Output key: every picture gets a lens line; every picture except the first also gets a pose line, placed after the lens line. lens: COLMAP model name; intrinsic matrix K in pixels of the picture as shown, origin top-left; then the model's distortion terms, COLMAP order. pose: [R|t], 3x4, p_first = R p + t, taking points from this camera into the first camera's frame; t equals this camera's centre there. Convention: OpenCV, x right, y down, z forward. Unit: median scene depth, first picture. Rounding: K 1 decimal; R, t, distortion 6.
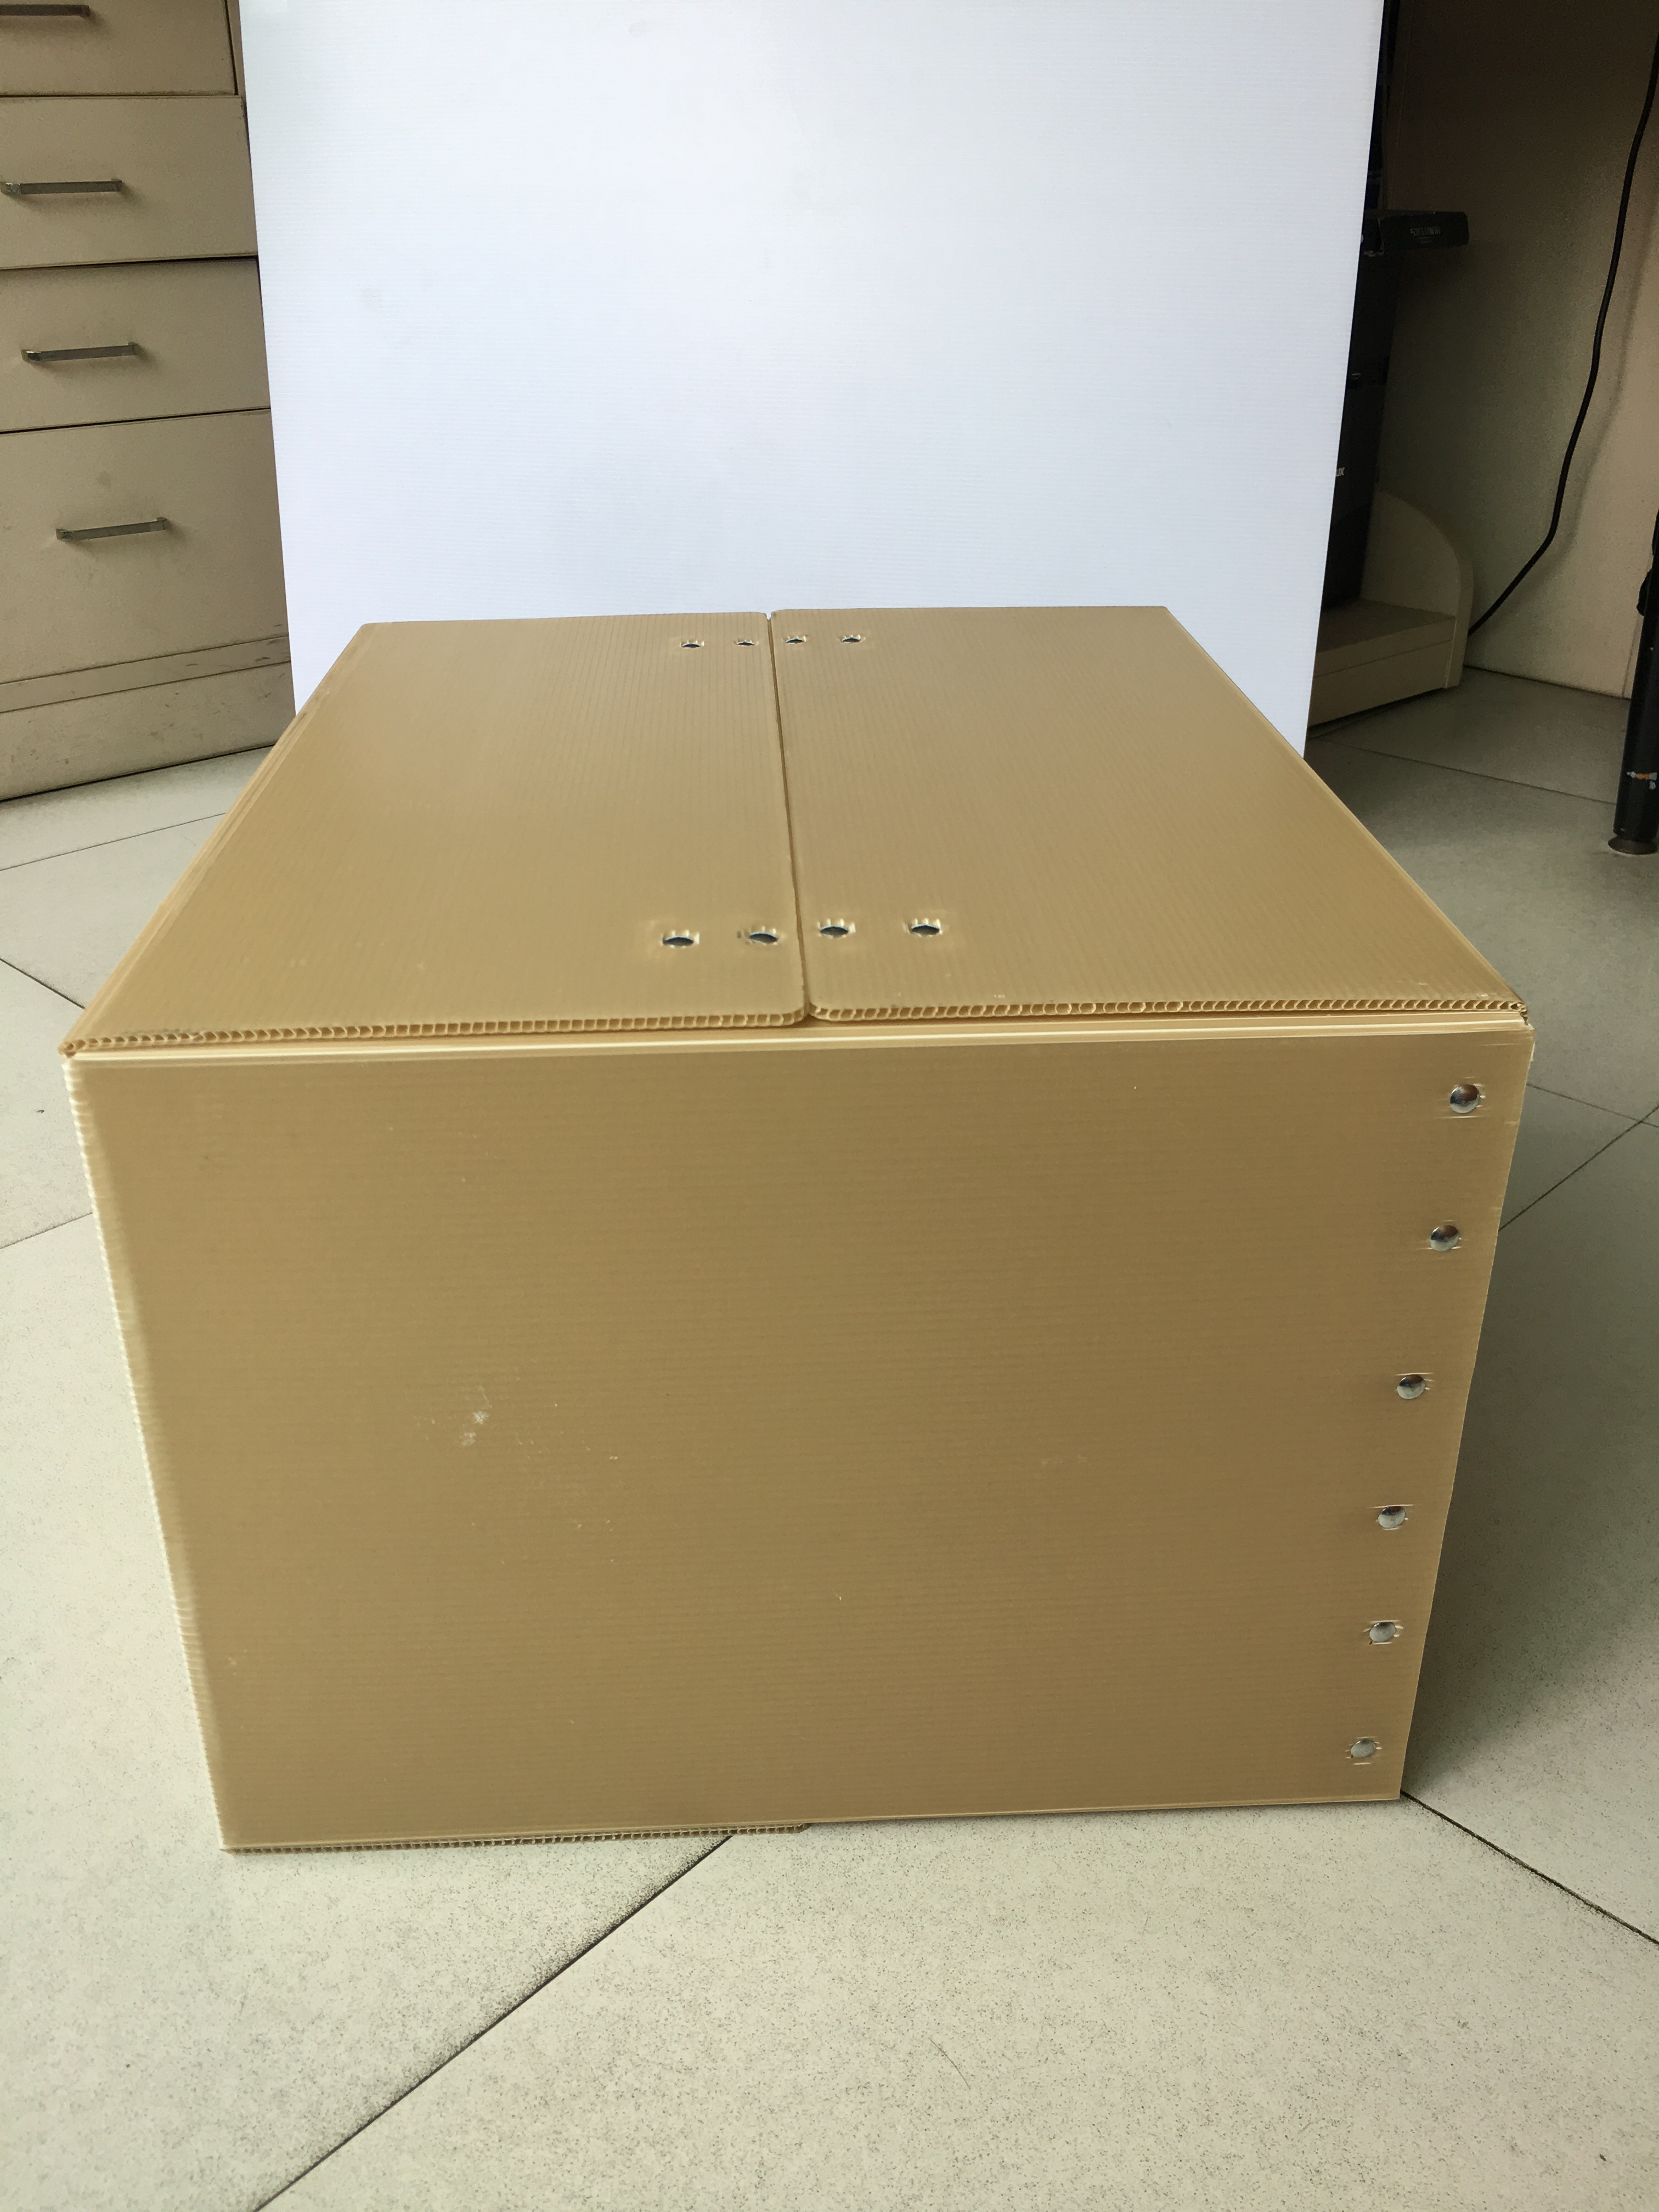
lens RADIAL K [[1922.5, 0, 829.5], [0, 1922.5, 1106.0], [0, 0, 1]] dist [0.084062, -0.130073]
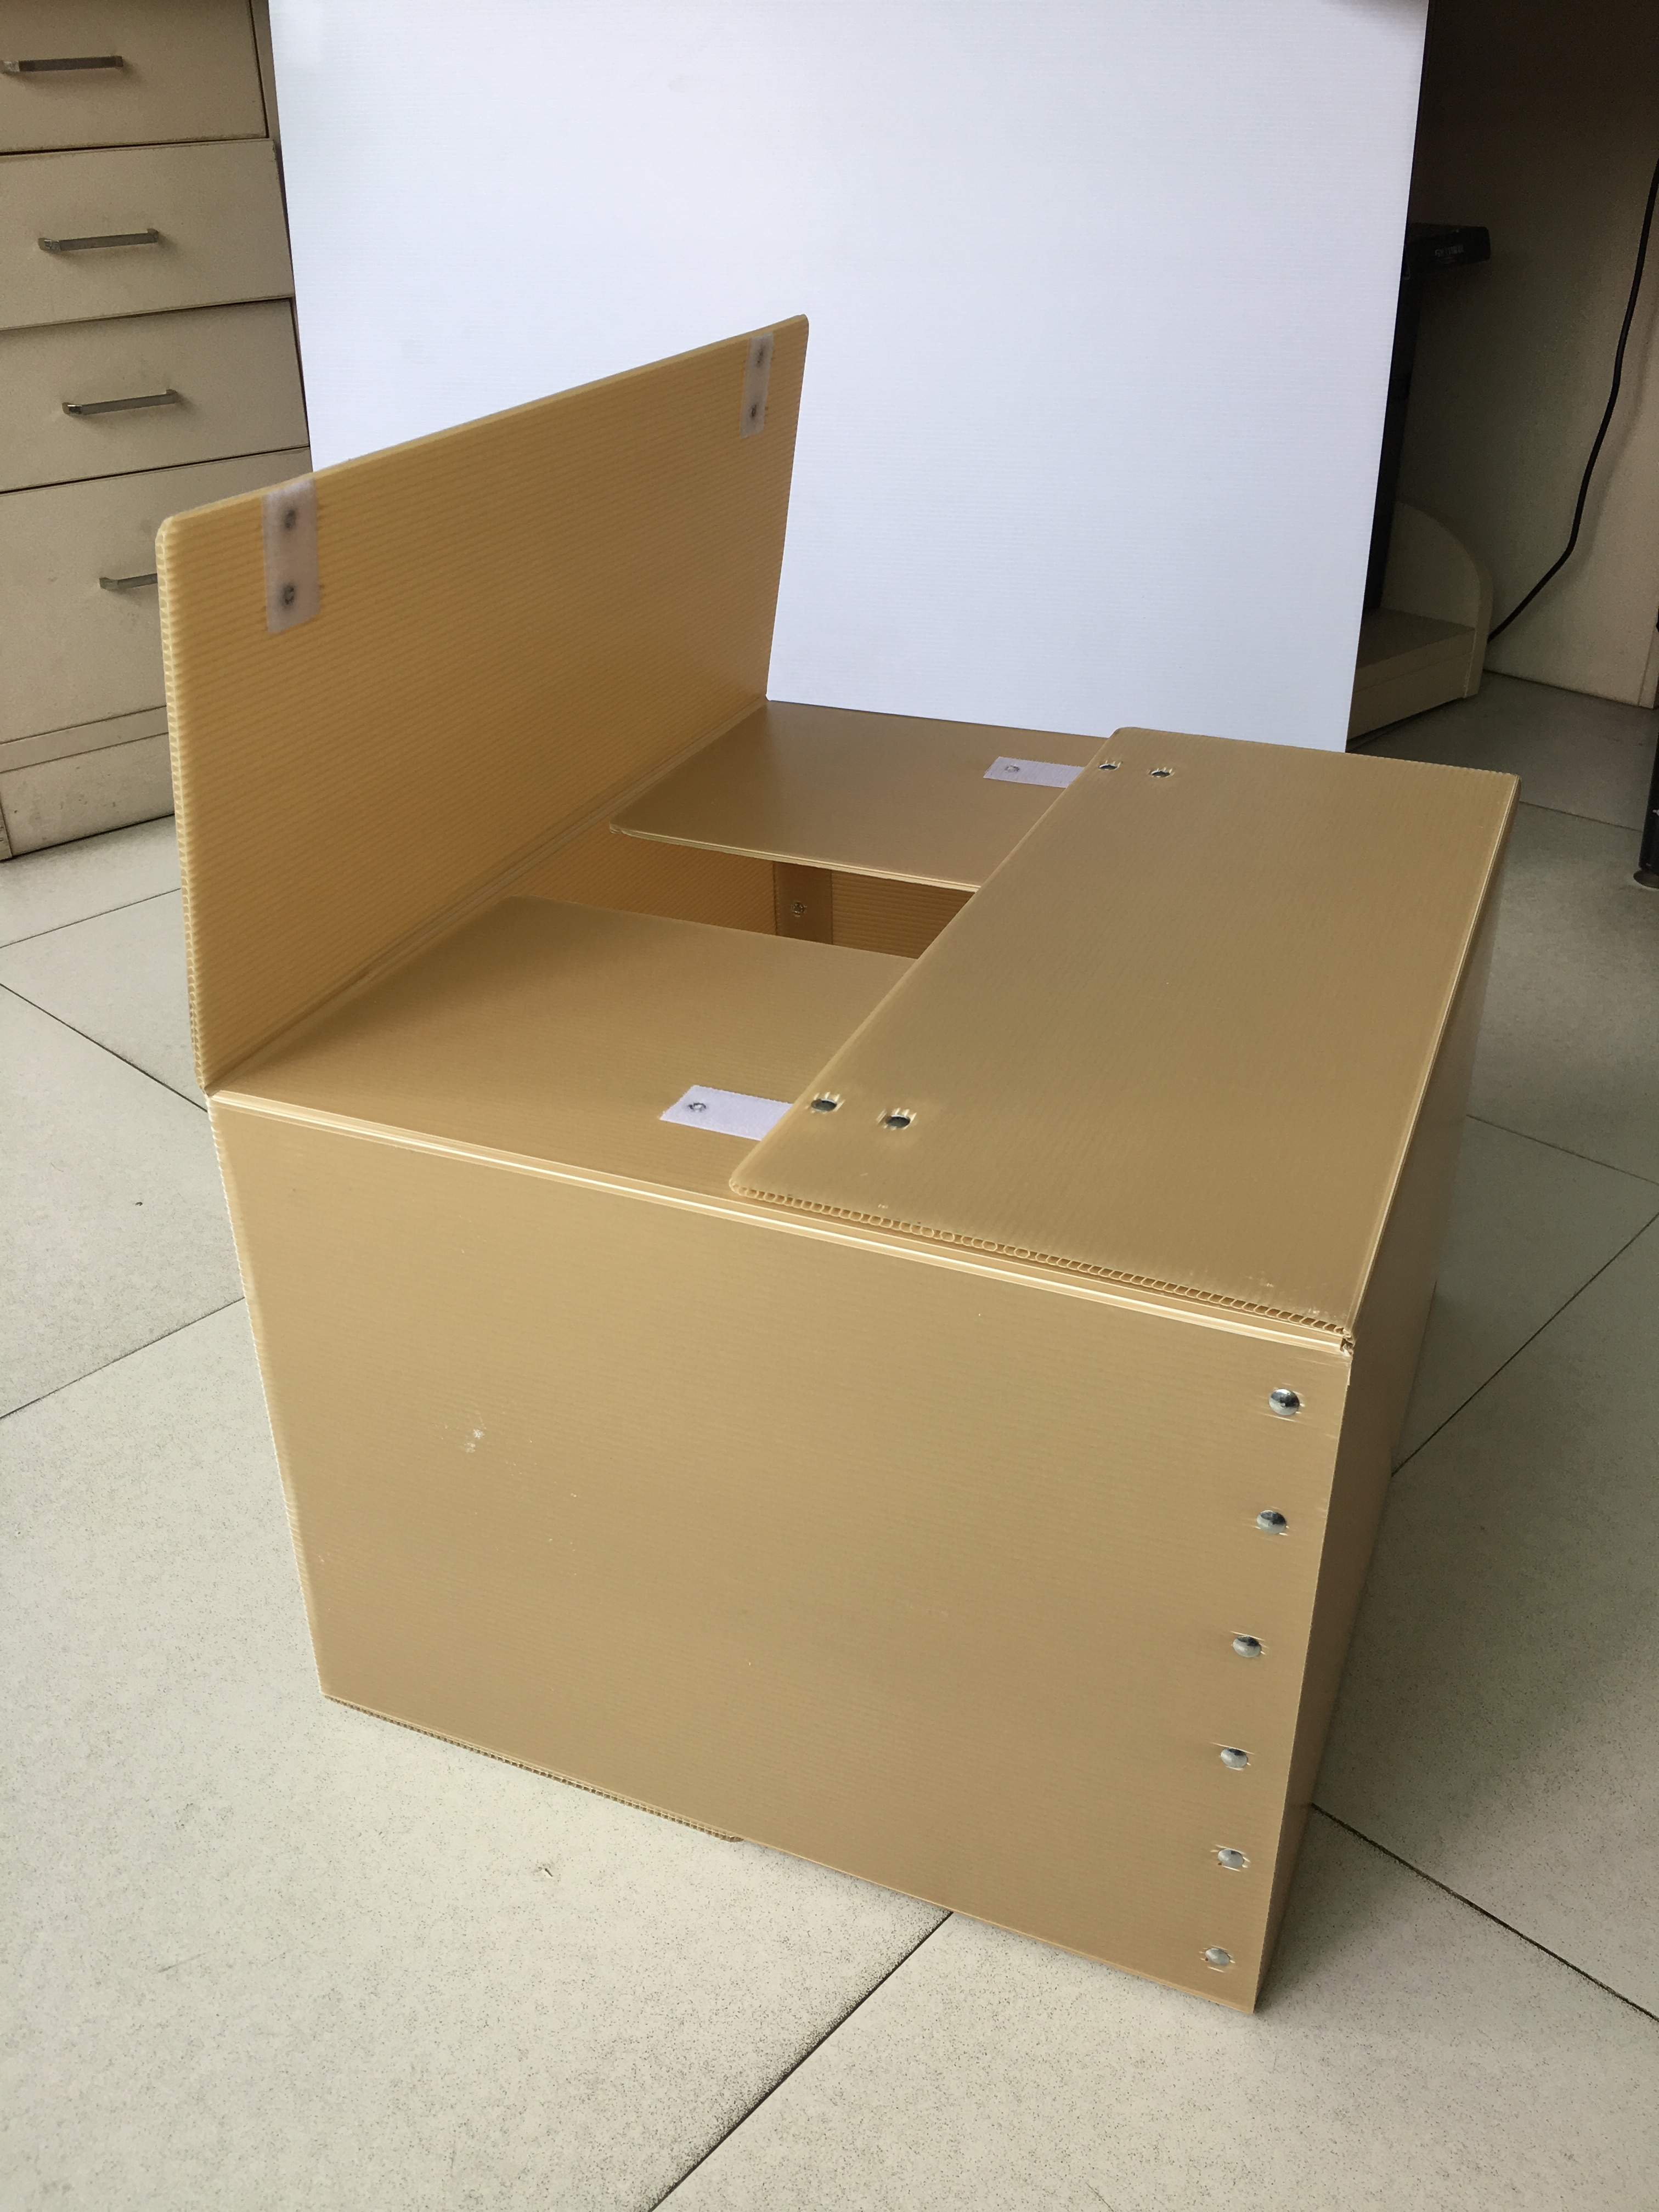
lens RADIAL K [[1922.5, 0, 829.5], [0, 1922.5, 1106.0], [0, 0, 1]] dist [0.084062, -0.130073]
pose [[0.999808, -0.014865, 0.012792, -0.092851], [0.014210, 0.998656, 0.049835, -0.172909], [-0.013516, -0.049644, 0.998676, -0.058950]]
